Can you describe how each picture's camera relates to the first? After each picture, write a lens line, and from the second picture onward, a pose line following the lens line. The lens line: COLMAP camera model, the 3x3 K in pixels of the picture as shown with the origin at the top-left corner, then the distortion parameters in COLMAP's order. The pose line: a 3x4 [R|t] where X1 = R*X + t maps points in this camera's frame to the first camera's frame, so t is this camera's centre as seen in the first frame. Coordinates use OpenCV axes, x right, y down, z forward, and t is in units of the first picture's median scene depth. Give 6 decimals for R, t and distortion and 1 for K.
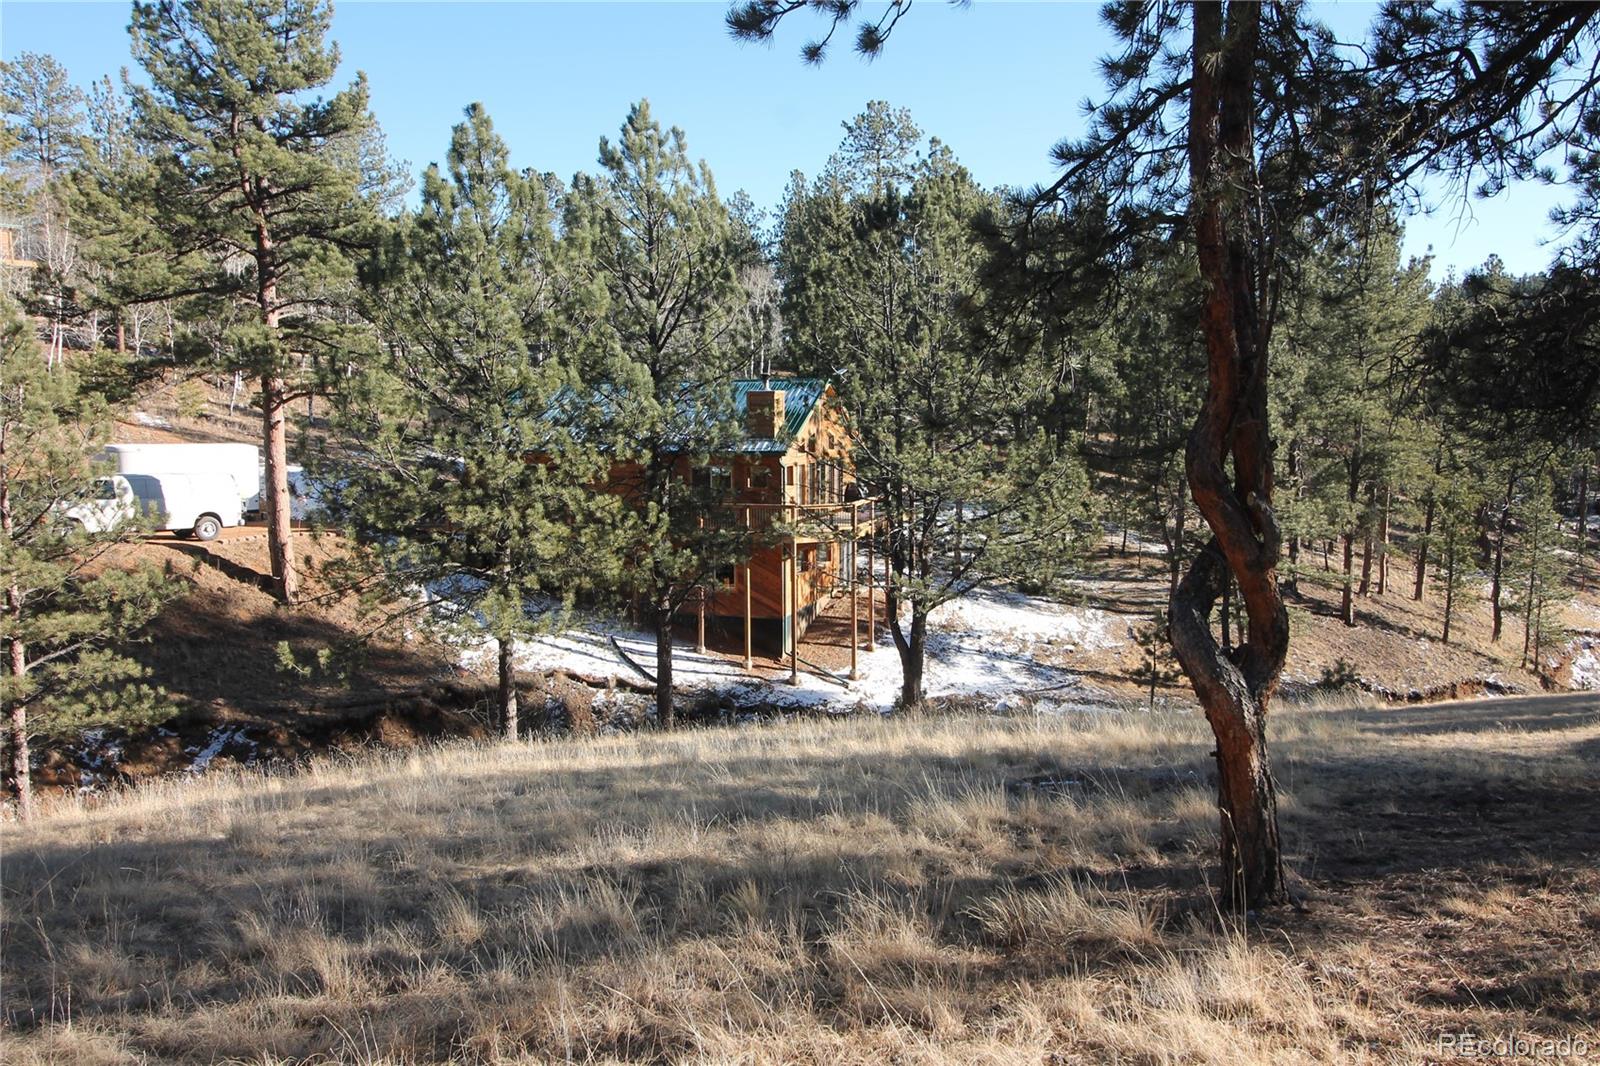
lens RADIAL K [[1278.7, 0, 796.4], [0, 1278.7, 470.2], [0, 0, 1]] dist [0.001506, -0.000714]
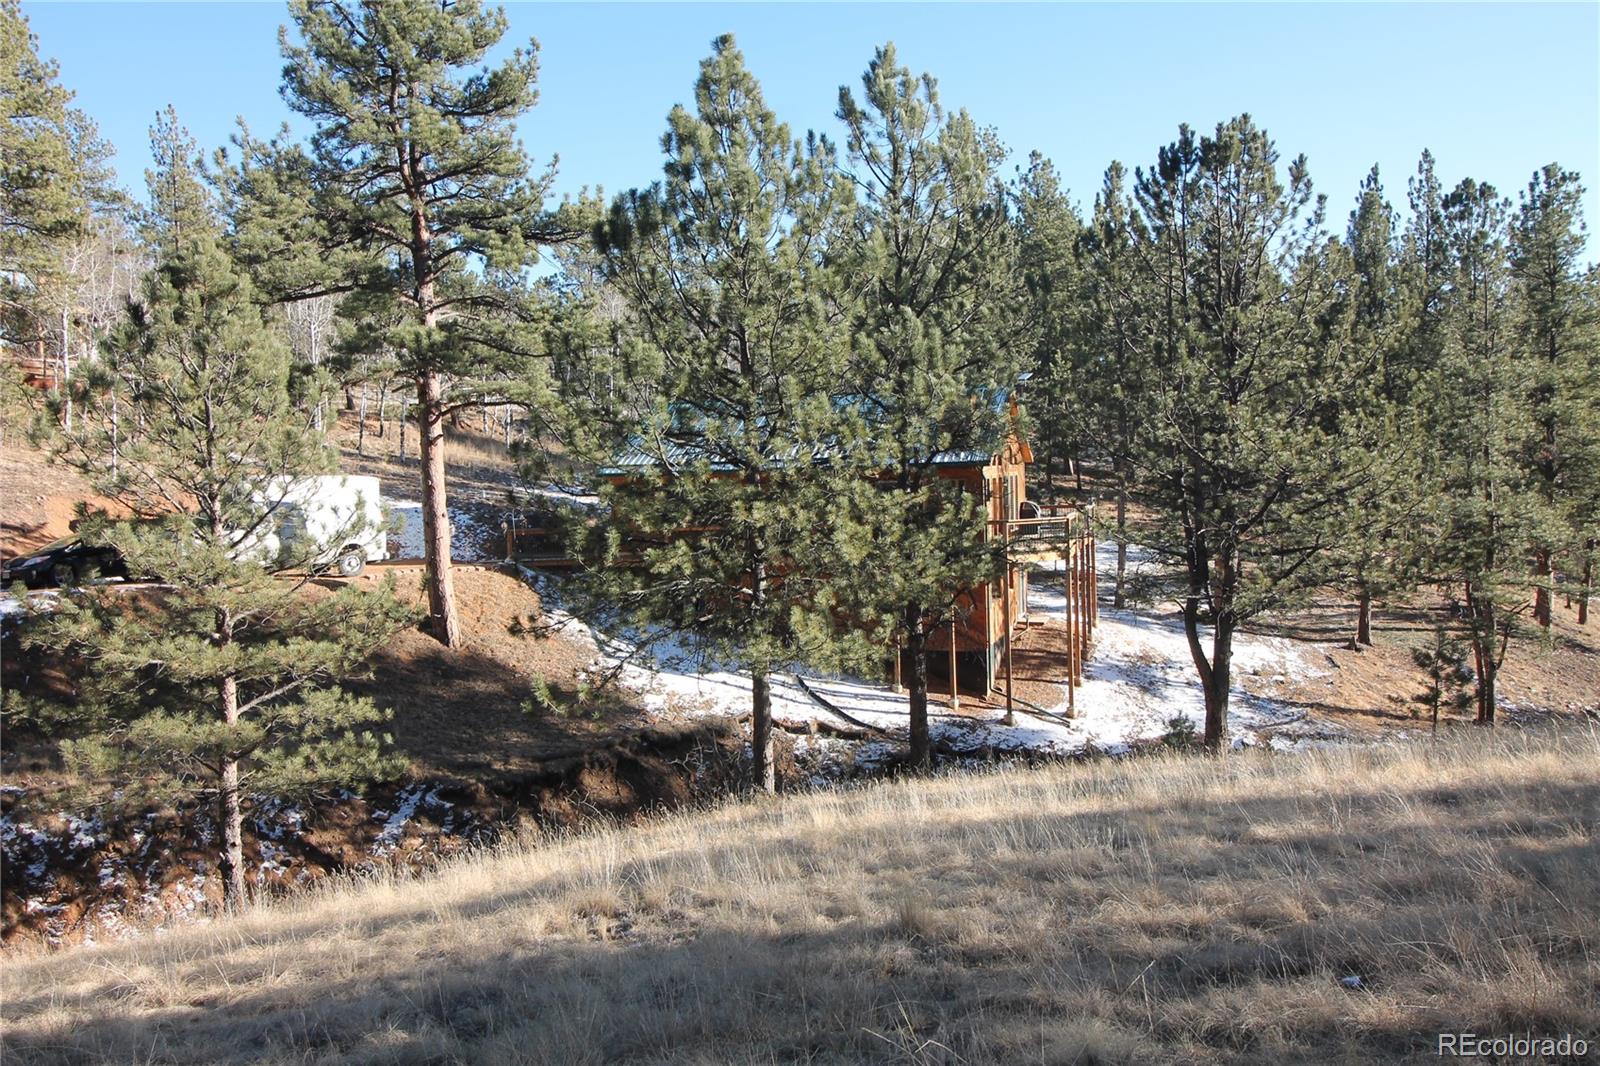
lens RADIAL K [[1278.7, 0, 796.4], [0, 1278.7, 470.2], [0, 0, 1]] dist [0.001506, -0.000714]
pose [[0.999628, -0.027121, 0.002858, -0.162141], [0.027223, 0.998596, -0.045432, 0.031687], [-0.001622, 0.045493, 0.998963, 0.124091]]
